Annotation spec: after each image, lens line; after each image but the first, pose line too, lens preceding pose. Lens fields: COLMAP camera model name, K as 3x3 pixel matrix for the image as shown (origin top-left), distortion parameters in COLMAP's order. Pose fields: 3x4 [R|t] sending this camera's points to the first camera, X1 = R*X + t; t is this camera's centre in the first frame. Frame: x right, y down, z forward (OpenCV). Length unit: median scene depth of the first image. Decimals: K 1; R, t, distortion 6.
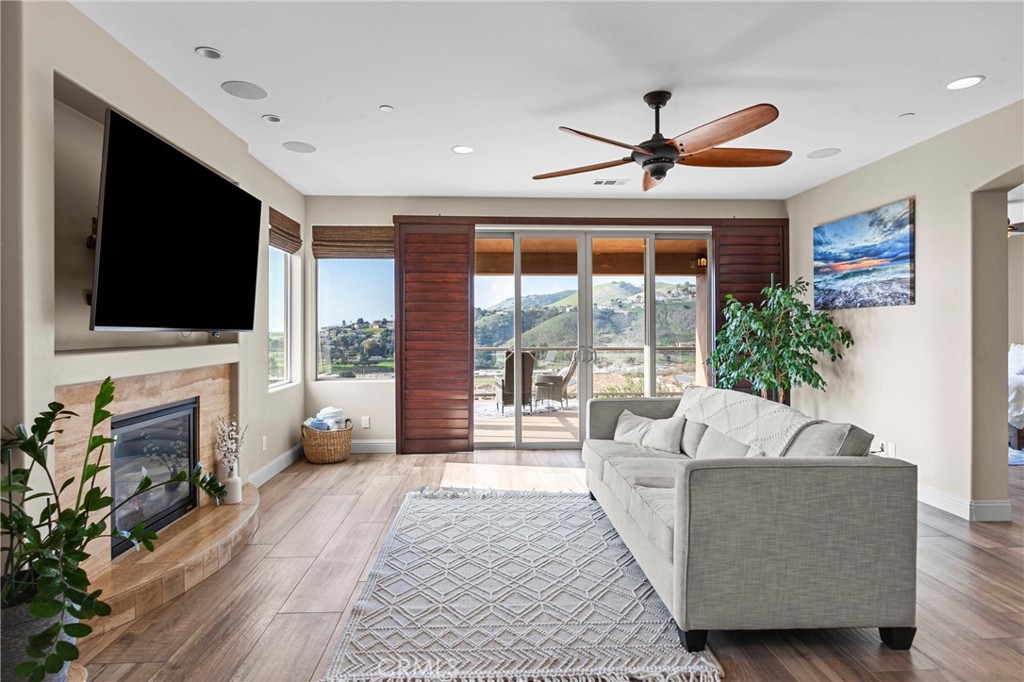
lens RADIAL K [[567.5, 0, 510.0], [0, 567.5, 330.5], [0, 0, 1]] dist [-0.001212, -0.000338]
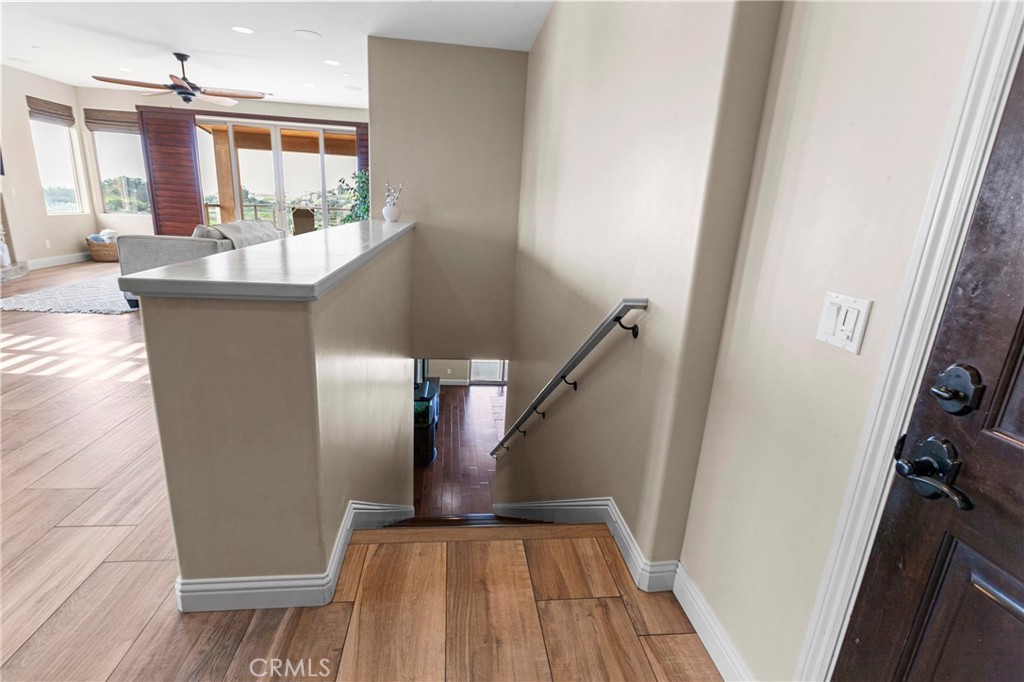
lens RADIAL K [[482.9, 0, 512.0], [0, 482.9, 341.0], [0, 0, 1]] dist [-0.002395, -0.000944]
pose [[0.996190, 0.035344, 0.079727, 0.716492], [-0.055581, 0.961780, 0.268124, 0.006296], [-0.067203, -0.271534, 0.960080, -0.487565]]
